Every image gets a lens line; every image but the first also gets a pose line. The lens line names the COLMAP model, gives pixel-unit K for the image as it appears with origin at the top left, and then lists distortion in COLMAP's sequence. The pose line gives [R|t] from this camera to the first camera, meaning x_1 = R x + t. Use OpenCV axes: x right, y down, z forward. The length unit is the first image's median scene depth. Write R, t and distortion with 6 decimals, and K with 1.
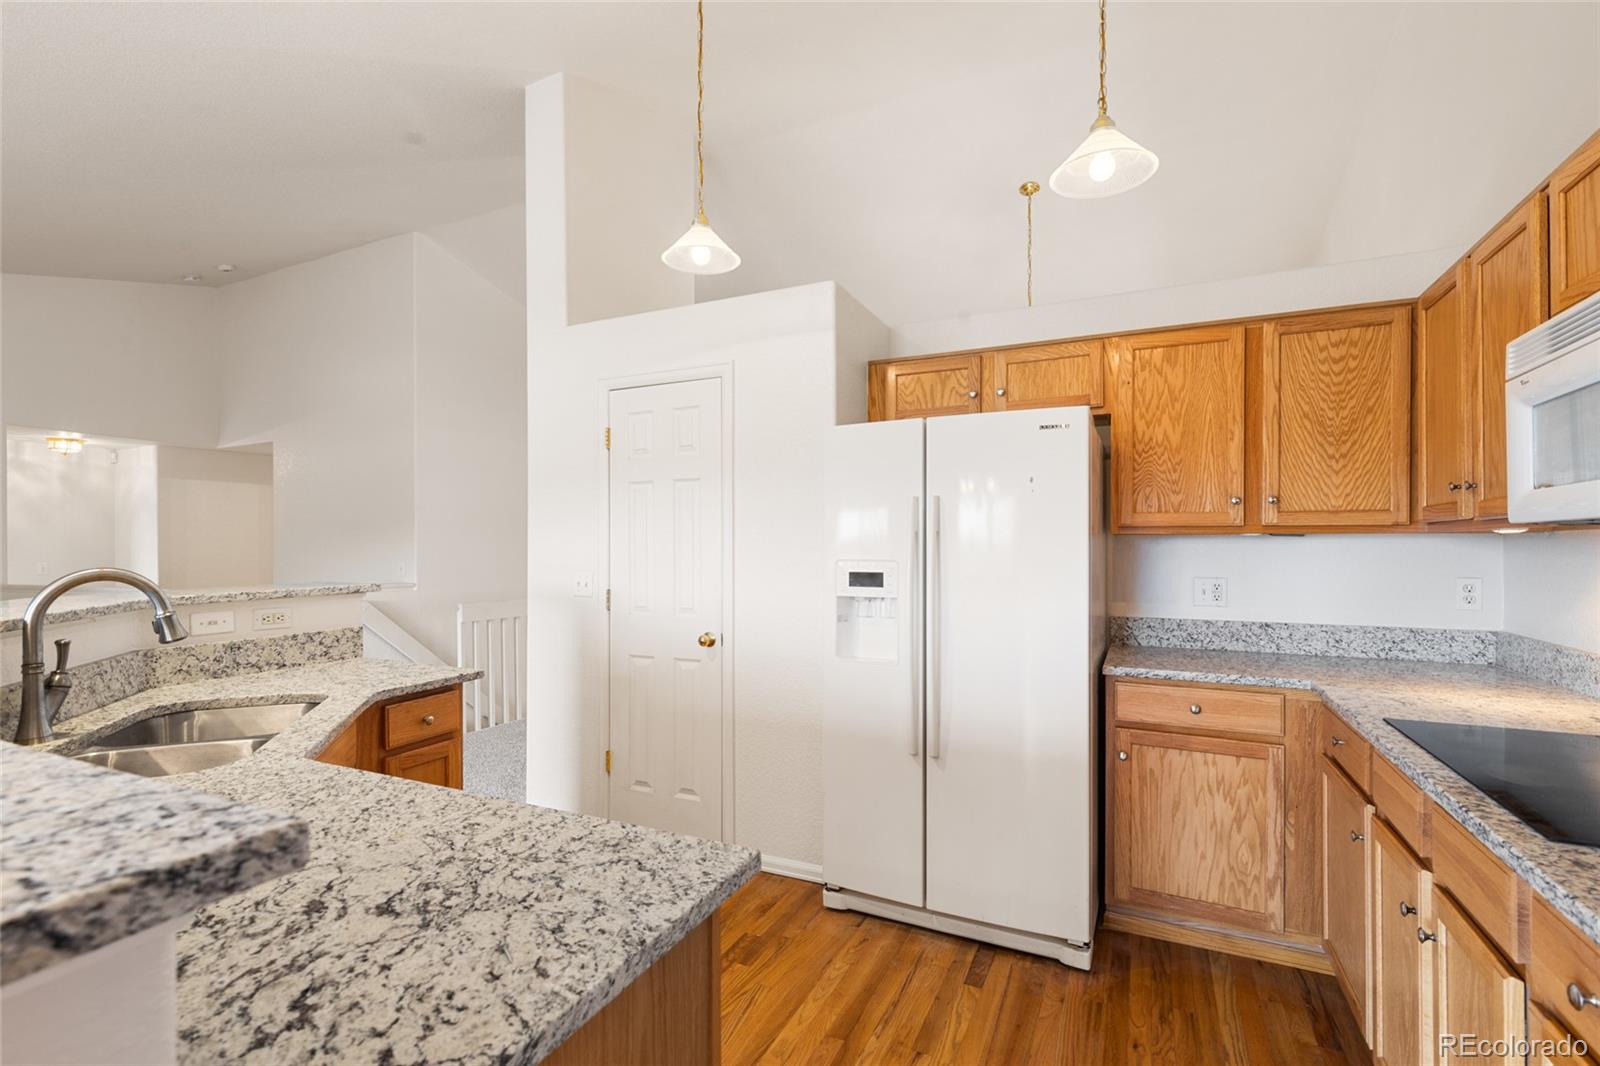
lens RADIAL K [[720.8, 0, 794.4], [0, 720.8, 546.9], [0, 0, 1]] dist [0.003860, 0.001081]
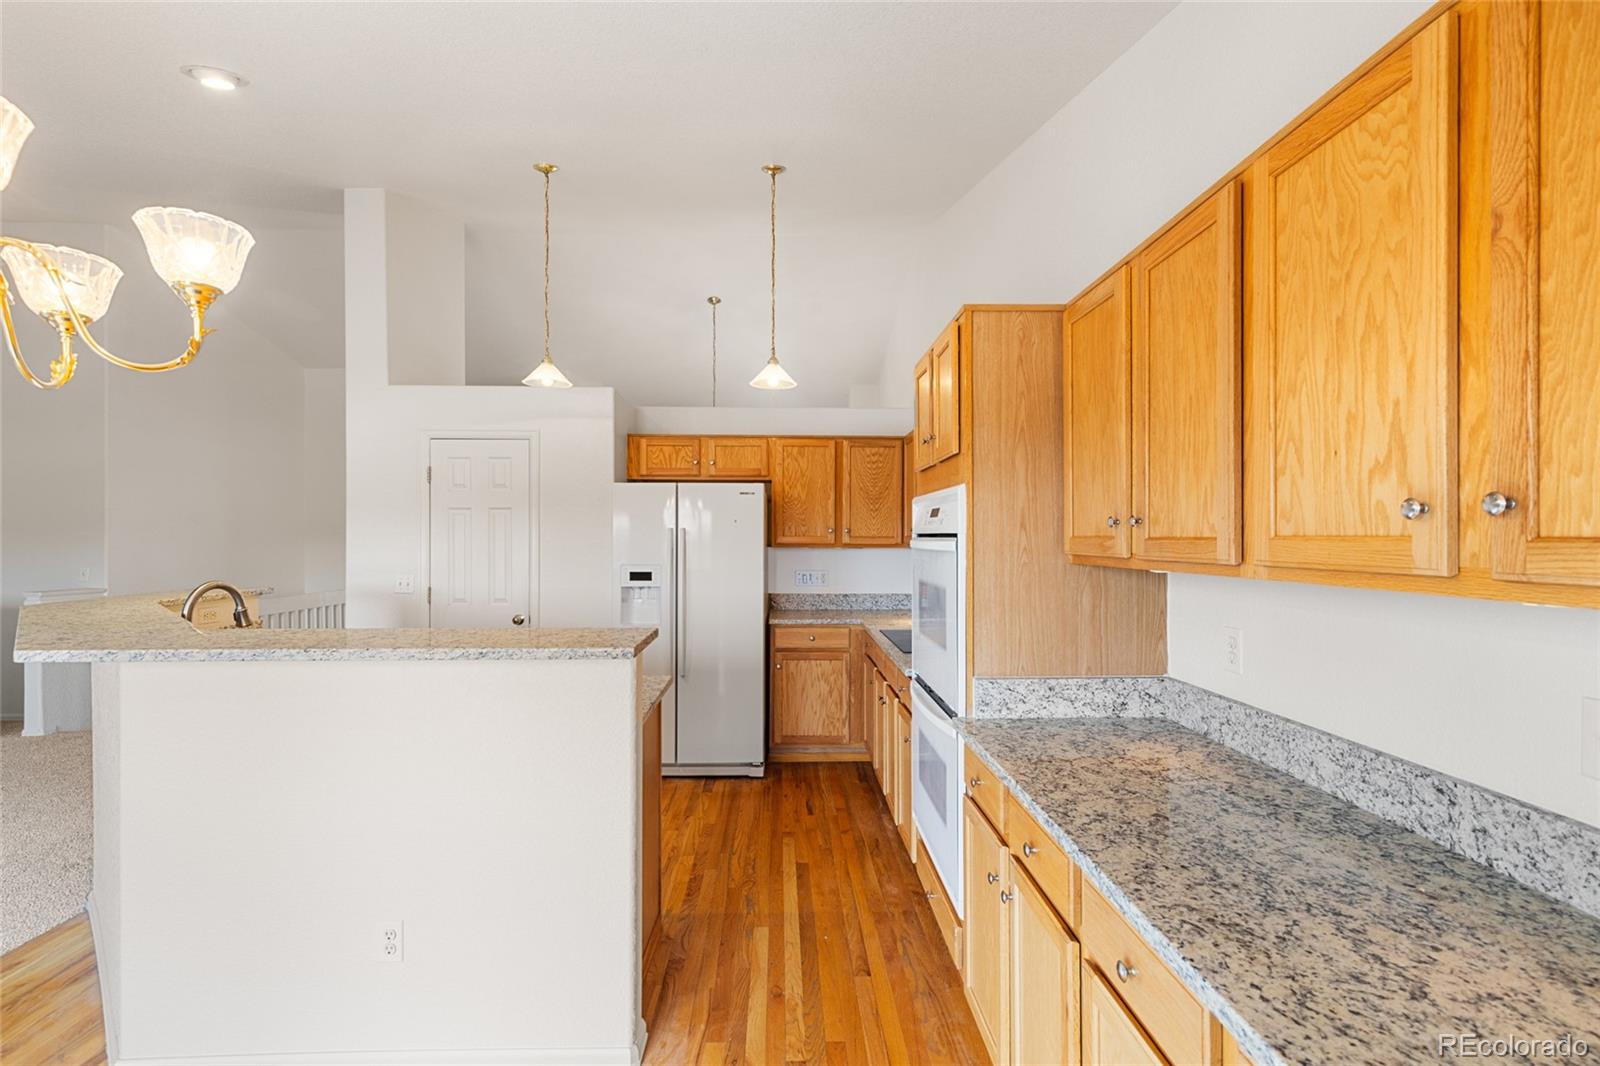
lens RADIAL K [[720.8, 0, 797.7], [0, 720.8, 535.4], [0, 0, 1]] dist [0.003860, 0.001081]
pose [[0.888517, 0.003055, 0.458834, -0.366042], [-0.001887, 0.999994, -0.003005, -0.048088], [-0.458841, 0.001804, 0.888517, -0.698588]]
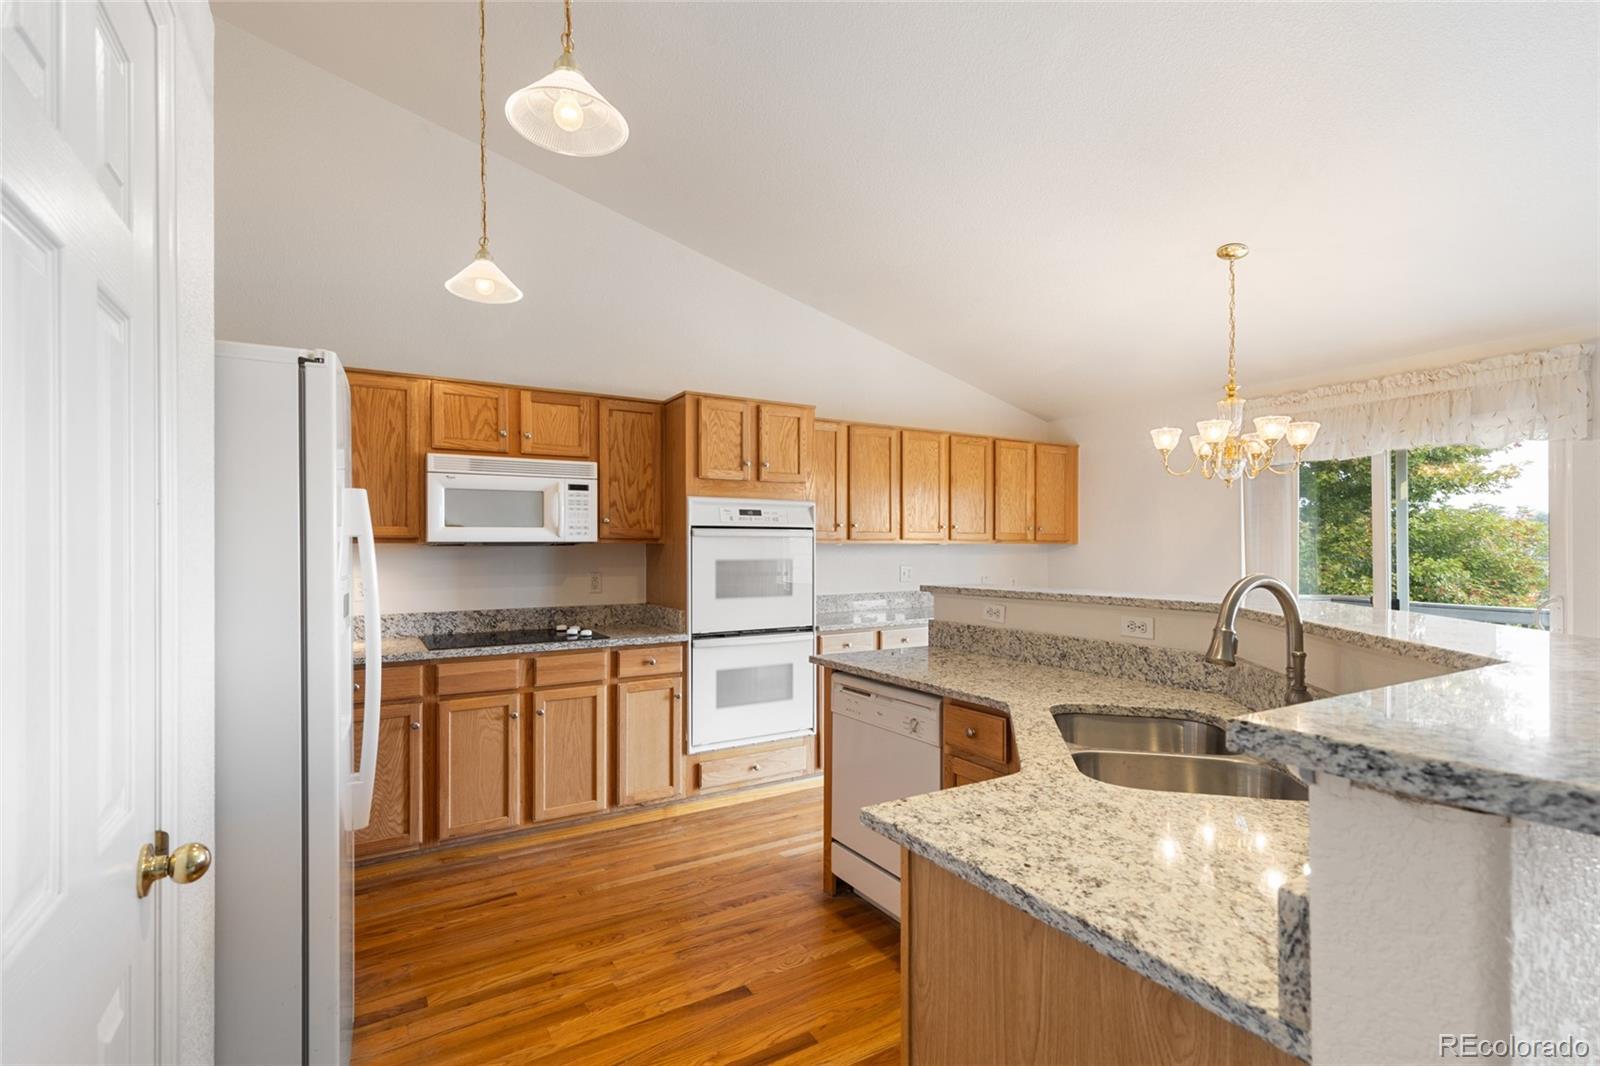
lens RADIAL K [[720.8, 0, 792.5], [0, 720.8, 538.6], [0, 0, 1]] dist [0.003860, 0.001081]
pose [[-0.837475, 0.013305, 0.546314, -0.632962], [0.006050, 0.999868, -0.015077, -0.004914], [-0.546442, -0.009321, -0.837445, 1.407978]]
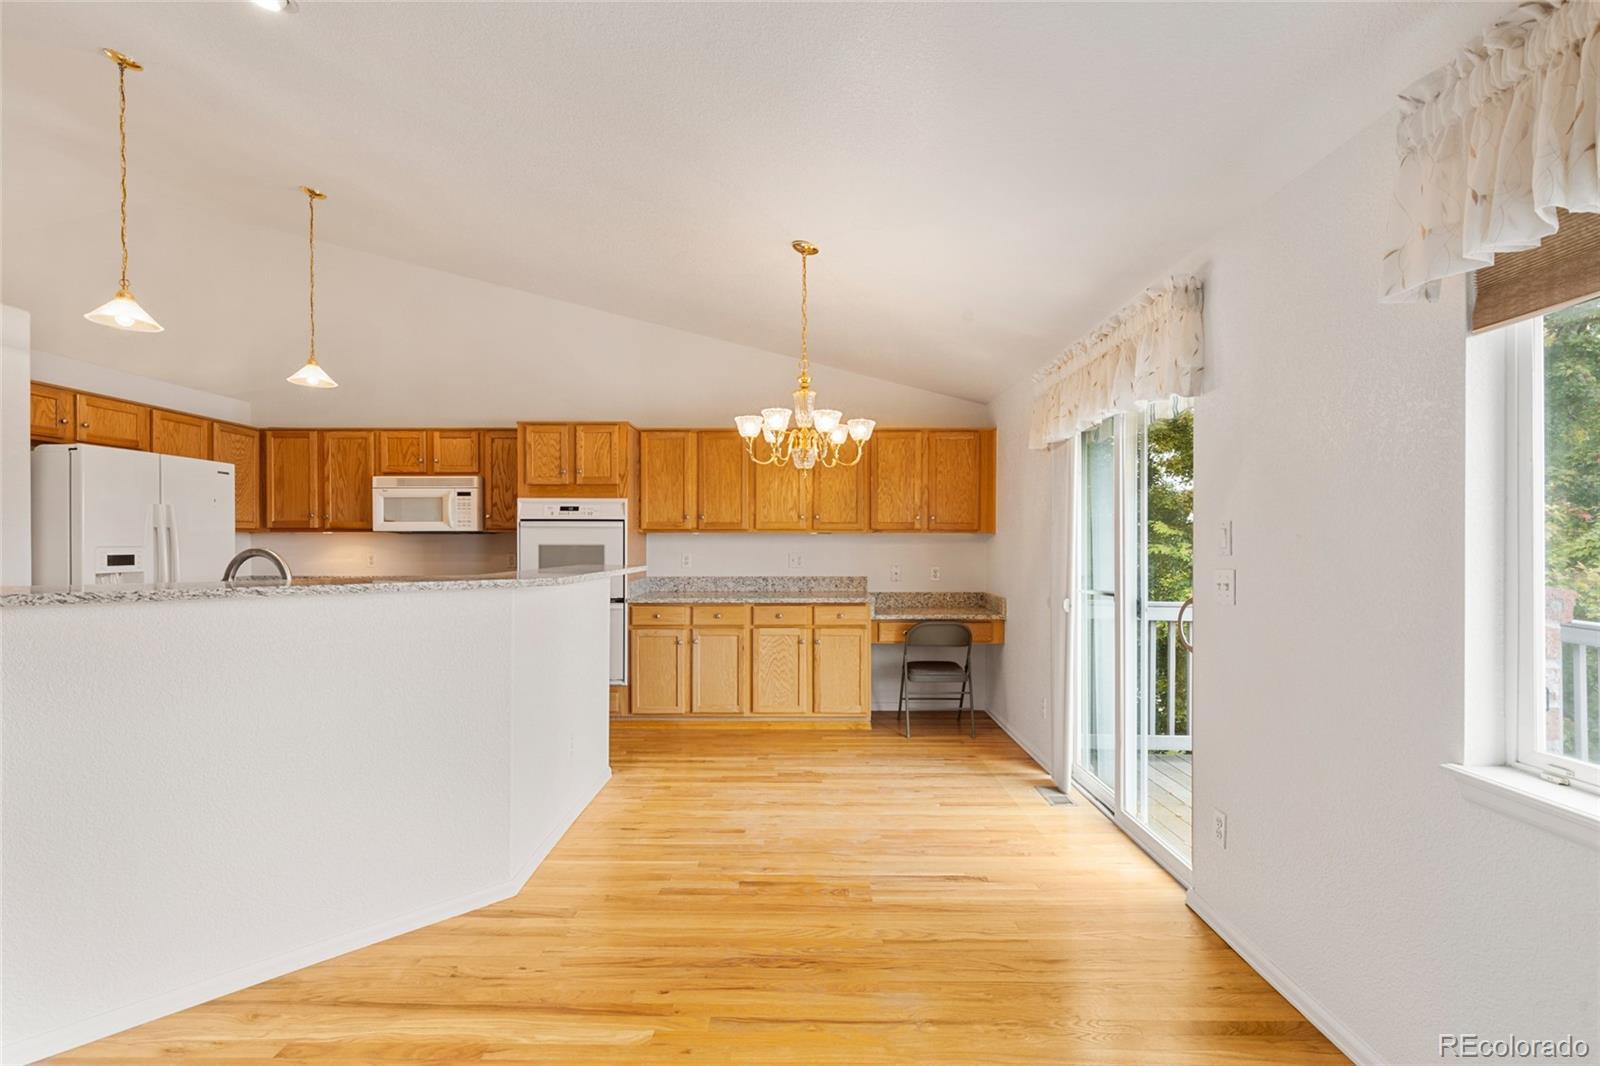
lens RADIAL K [[720.8, 0, 800.6], [0, 720.8, 549.5], [0, 0, 1]] dist [0.003860, 0.001081]
pose [[-0.427376, -0.007943, 0.904039, -1.846194], [-0.000276, 0.999963, 0.008655, 0.012927], [-0.904074, 0.003450, -0.427362, 0.428251]]
